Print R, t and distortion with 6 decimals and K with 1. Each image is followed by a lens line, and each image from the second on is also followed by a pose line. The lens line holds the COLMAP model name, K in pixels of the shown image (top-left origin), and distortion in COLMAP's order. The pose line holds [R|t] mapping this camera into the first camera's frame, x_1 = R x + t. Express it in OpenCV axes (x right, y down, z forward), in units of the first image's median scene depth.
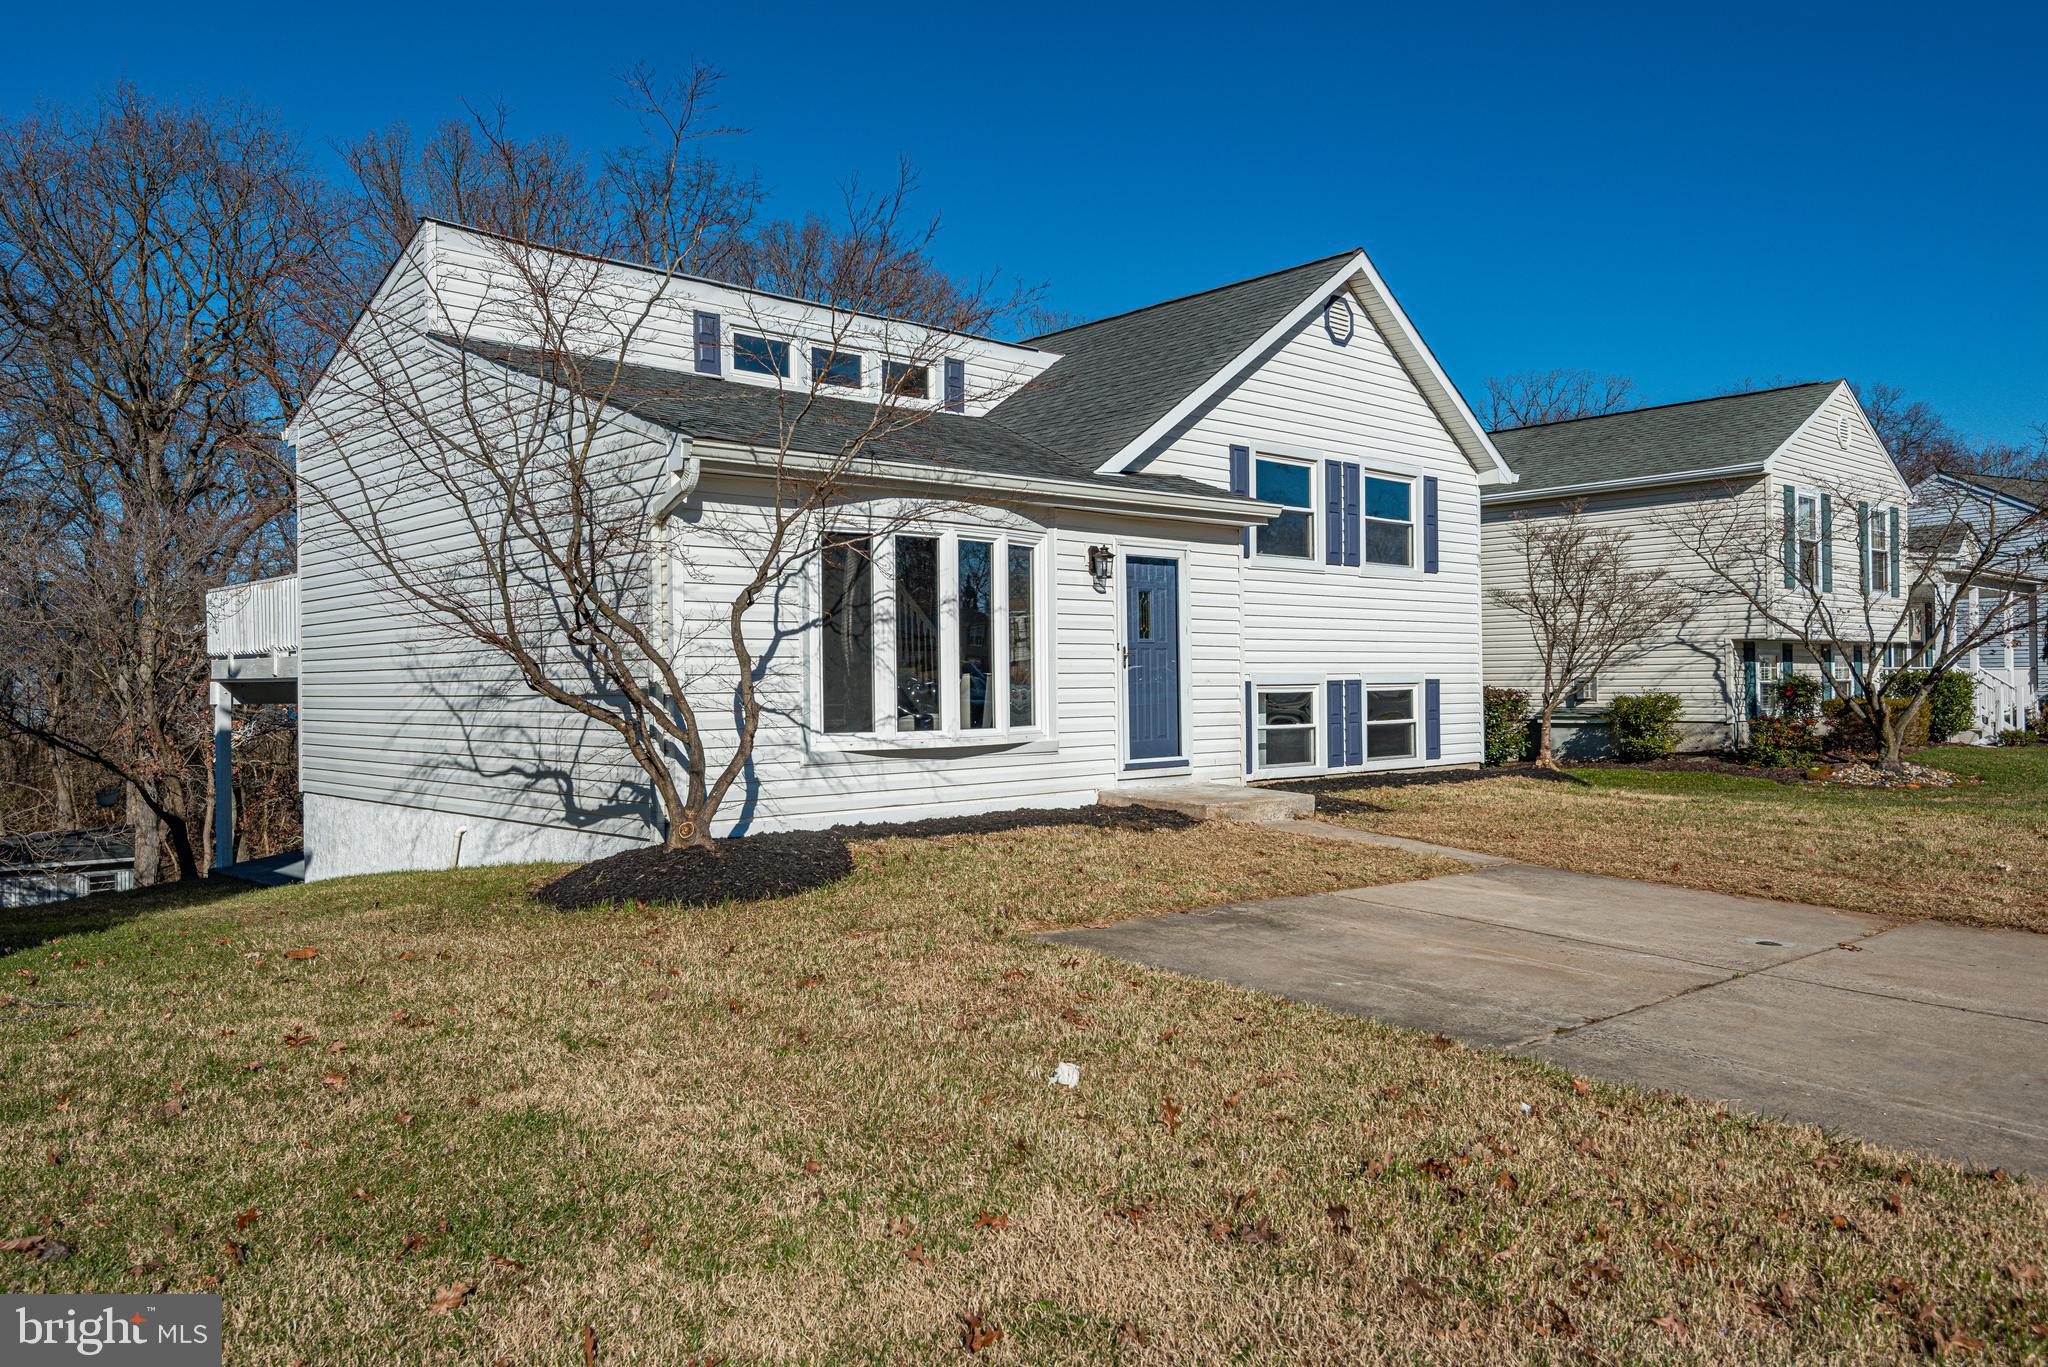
lens RADIAL K [[1470.3, 0, 1023.9], [0, 1470.3, 673.4], [0, 0, 1]] dist [-0.004031, -0.000841]
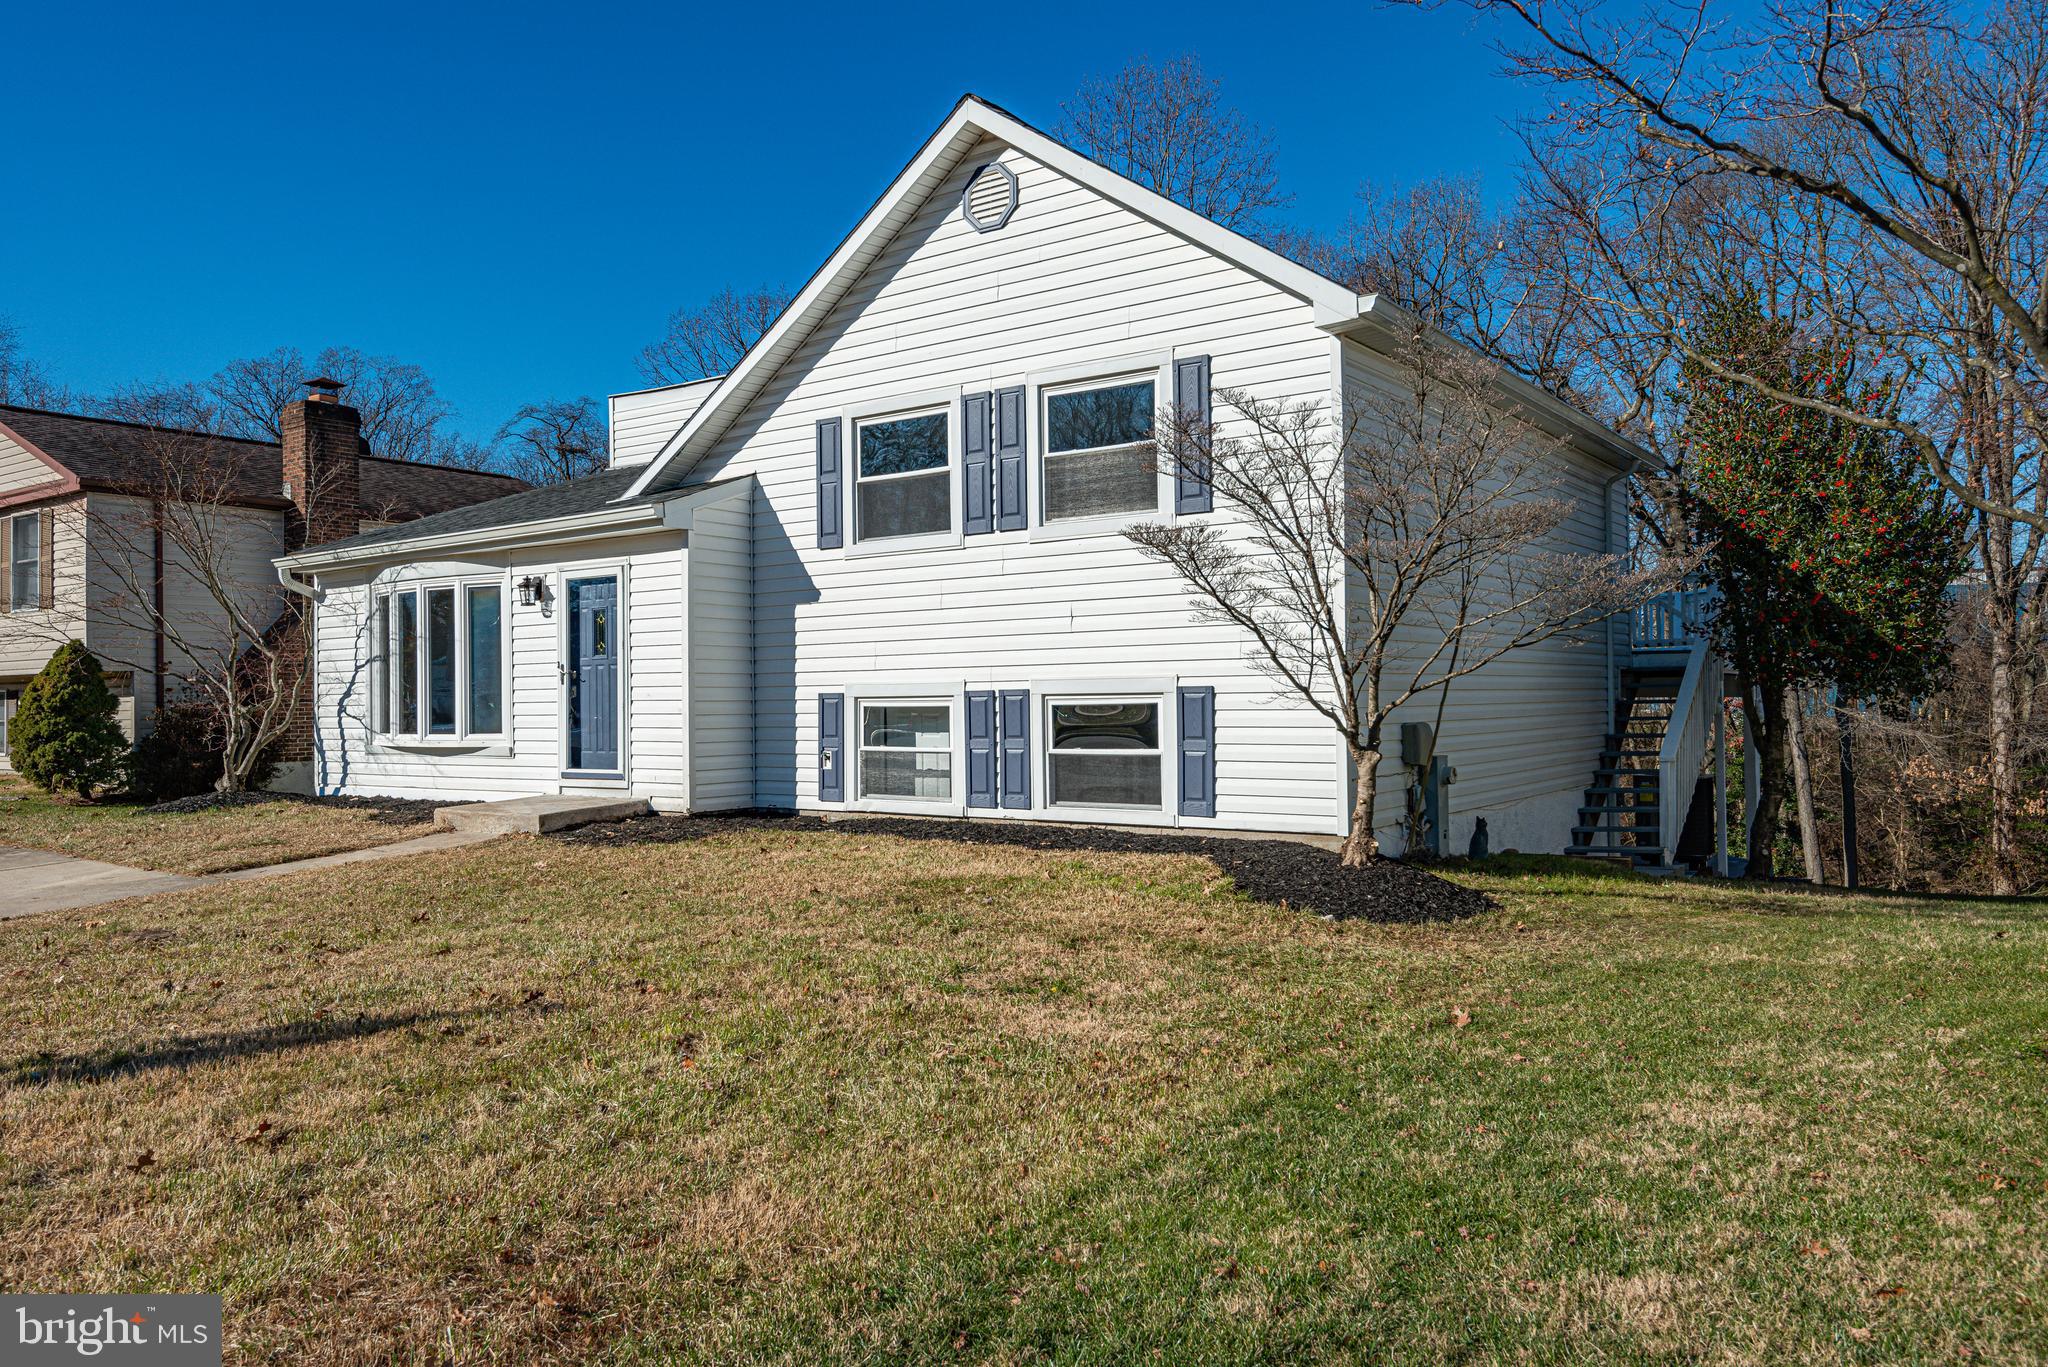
lens RADIAL K [[1470.3, 0, 1023.0], [0, 1470.3, 685.6], [0, 0, 1]] dist [-0.004031, -0.000841]
pose [[0.197161, -0.004489, -0.980361, 1.202123], [0.016860, 0.999857, -0.001187, 0.004451], [0.980226, -0.016295, 0.197208, 1.118980]]
